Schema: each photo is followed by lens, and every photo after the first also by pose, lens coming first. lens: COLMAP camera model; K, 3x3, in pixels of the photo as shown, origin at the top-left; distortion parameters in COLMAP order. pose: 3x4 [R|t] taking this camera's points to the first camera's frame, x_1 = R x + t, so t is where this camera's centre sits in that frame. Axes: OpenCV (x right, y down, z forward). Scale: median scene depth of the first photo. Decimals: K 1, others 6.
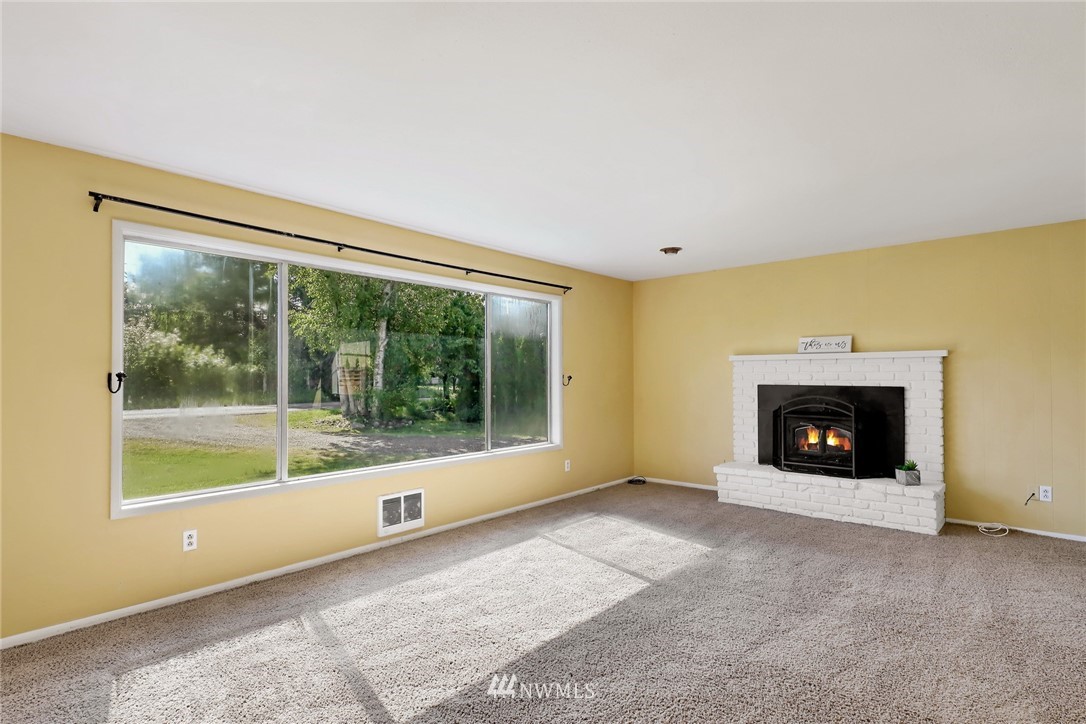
lens RADIAL K [[544.0, 0, 543.0], [0, 544.0, 362.0], [0, 0, 1]] dist [0.015368, -0.000637]
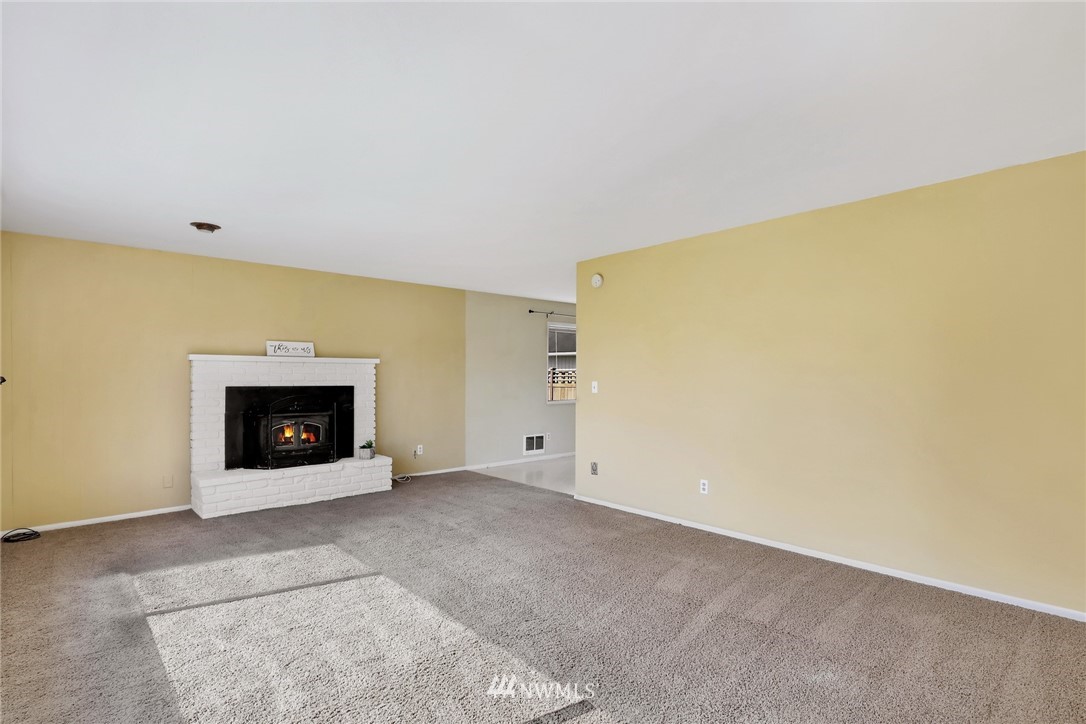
lens RADIAL K [[544.0, 0, 543.0], [0, 544.0, 362.0], [0, 0, 1]] dist [0.015368, -0.000637]
pose [[0.092651, 0.033394, 0.995139, -0.610152], [-0.030956, 0.999051, -0.030644, 0.014280], [-0.995217, -0.027966, 0.093597, 0.444176]]
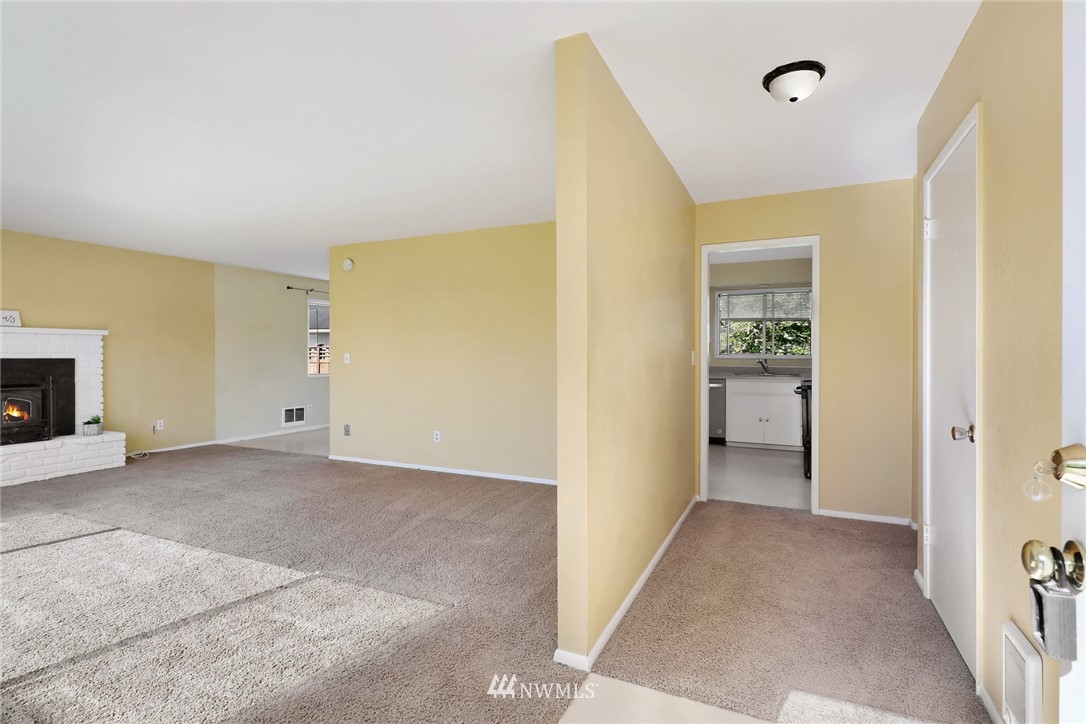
lens RADIAL K [[534.6, 0, 558.8], [0, 534.6, 354.0], [0, 0, 1]] dist [-0.001680, -0.001696]
pose [[-0.322891, 0.009369, 0.946390, -0.834687], [-0.025593, 0.999499, -0.018626, 0.029514], [-0.946090, -0.030235, -0.322490, 0.373631]]
